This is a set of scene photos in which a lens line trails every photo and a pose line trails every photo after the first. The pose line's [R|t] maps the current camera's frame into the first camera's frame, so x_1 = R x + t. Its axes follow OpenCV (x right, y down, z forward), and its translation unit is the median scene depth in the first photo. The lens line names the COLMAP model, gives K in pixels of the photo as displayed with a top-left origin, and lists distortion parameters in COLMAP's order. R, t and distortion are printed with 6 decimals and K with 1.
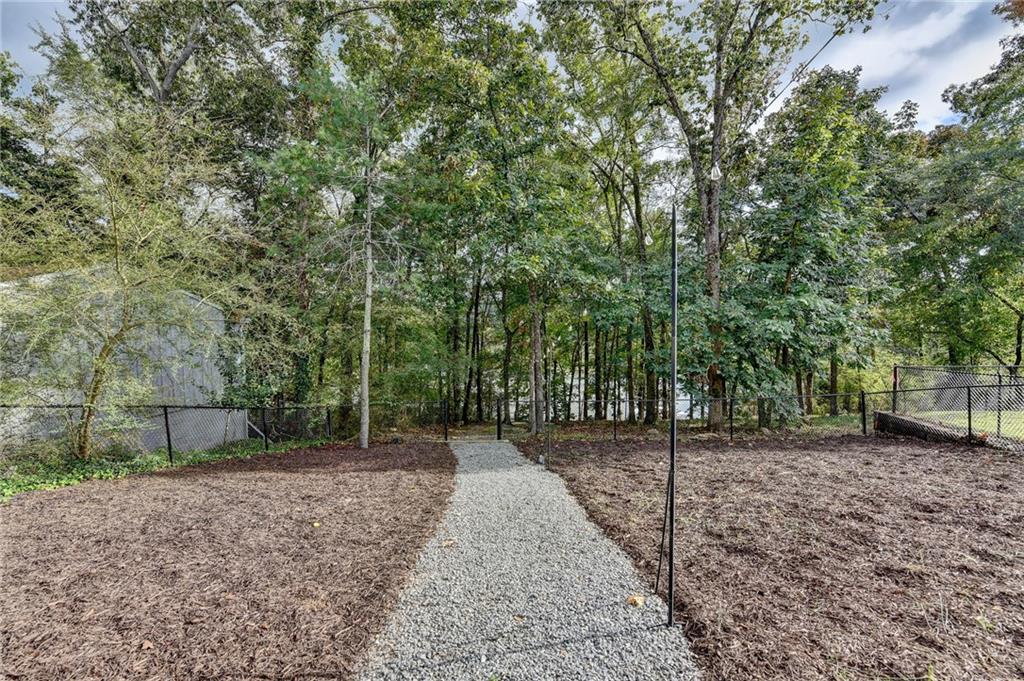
lens RADIAL K [[418.2, 0, 511.4], [0, 418.2, 344.3], [0, 0, 1]] dist [-0.017705, -0.000016]
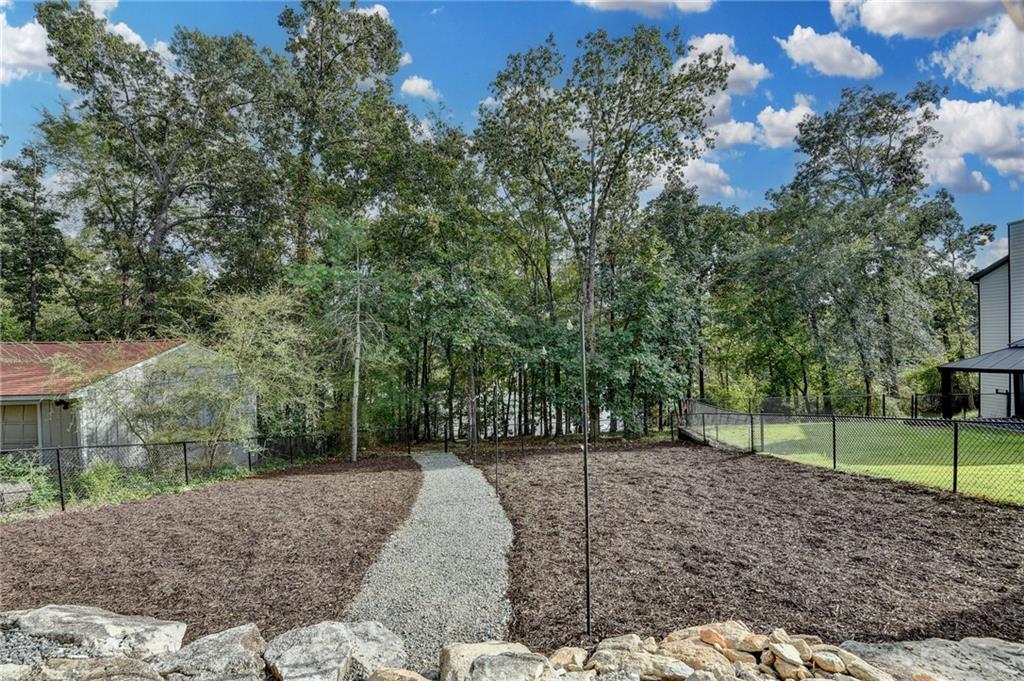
lens RADIAL K [[417.2, 0, 509.6], [0, 417.2, 341.4], [0, 0, 1]] dist [-0.016365, -0.000882]
pose [[0.991754, -0.003274, 0.128111, 0.003438], [0.008803, 0.999053, -0.042620, -0.056668], [-0.127850, 0.043396, 0.990844, -0.288696]]
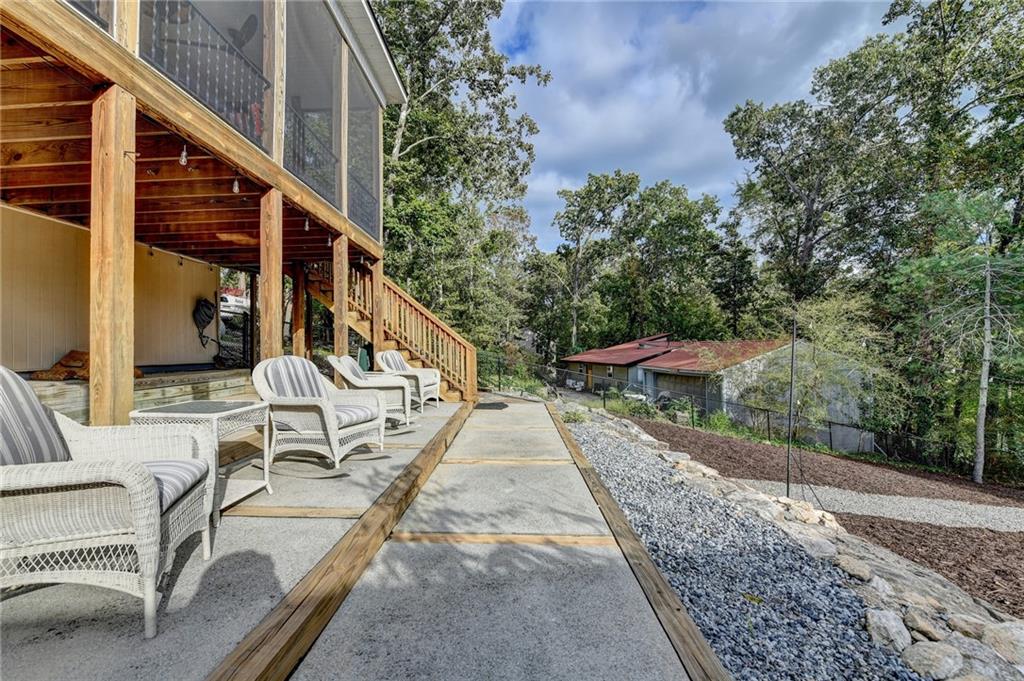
lens RADIAL K [[417.2, 0, 509.6], [0, 417.2, 341.4], [0, 0, 1]] dist [-0.016365, -0.000882]
pose [[0.280262, -0.007453, -0.959895, 0.220131], [-0.038085, 0.999096, -0.018877, -0.049289], [0.959168, 0.041848, 0.279725, -0.361326]]
